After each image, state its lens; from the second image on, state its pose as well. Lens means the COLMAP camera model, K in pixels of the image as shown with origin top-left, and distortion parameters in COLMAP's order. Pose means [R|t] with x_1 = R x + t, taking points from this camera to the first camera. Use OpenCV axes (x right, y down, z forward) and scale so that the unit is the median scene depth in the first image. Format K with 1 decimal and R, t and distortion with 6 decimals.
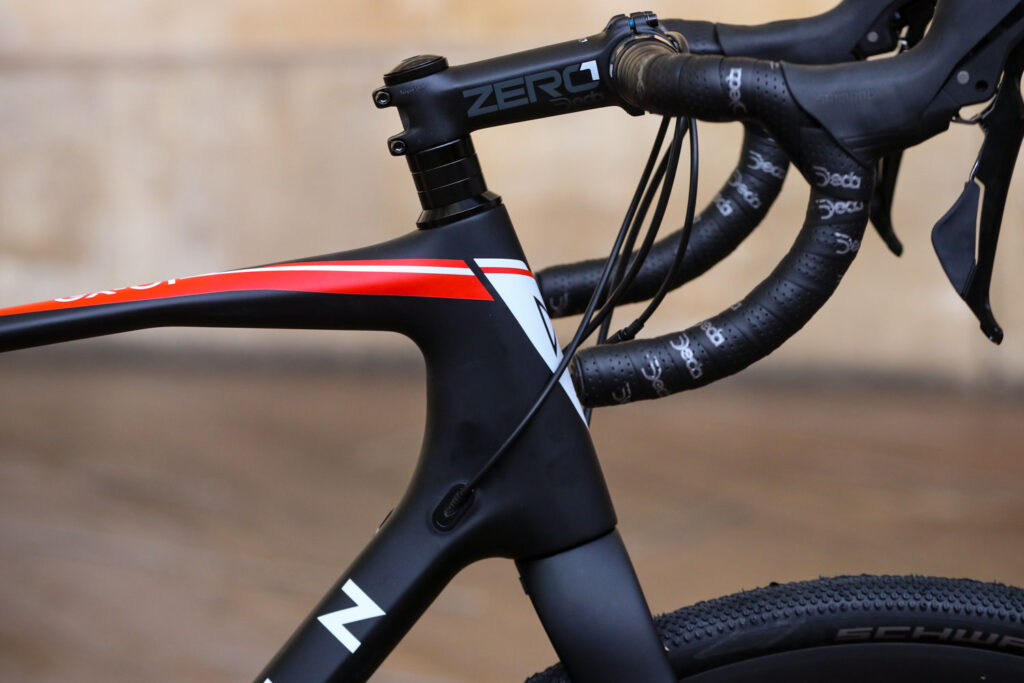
lens RADIAL K [[4284.7, 0, 512.0], [0, 4284.7, 340.3], [0, 0, 1]] dist [0.029763, 0.000000]
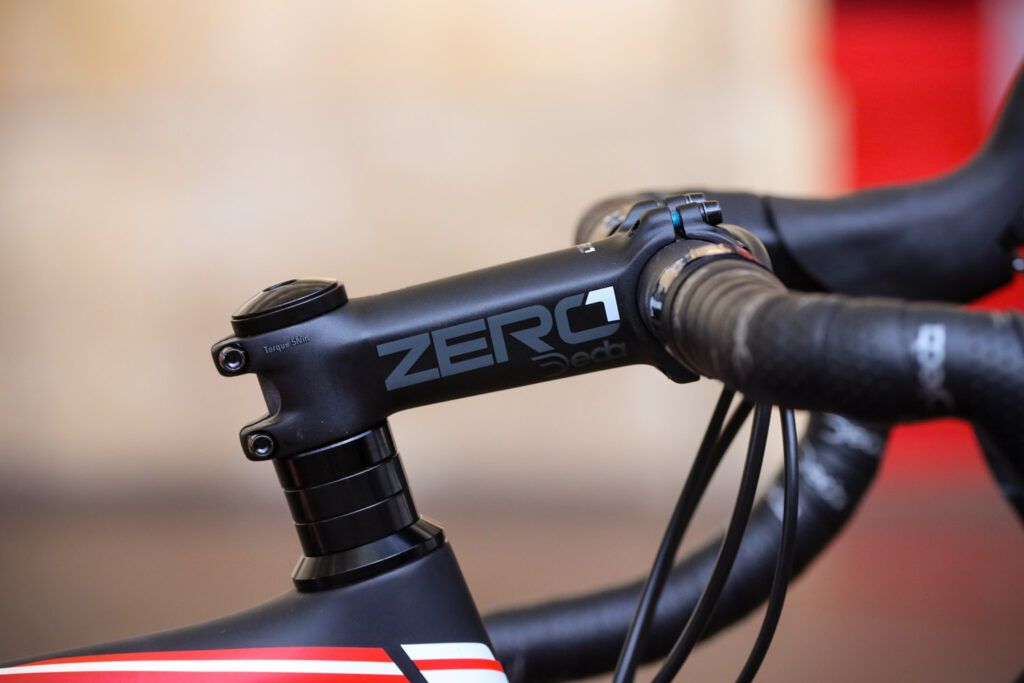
lens RADIAL K [[5424.9, 0, 513.0], [0, 5424.9, 342.0], [0, 0, 1]] dist [-0.138731, 0.000000]
pose [[0.998377, -0.016278, 0.054578, -0.032264], [0.017757, 0.999485, -0.026721, -0.039399], [-0.054115, 0.027647, 0.998152, 0.294665]]
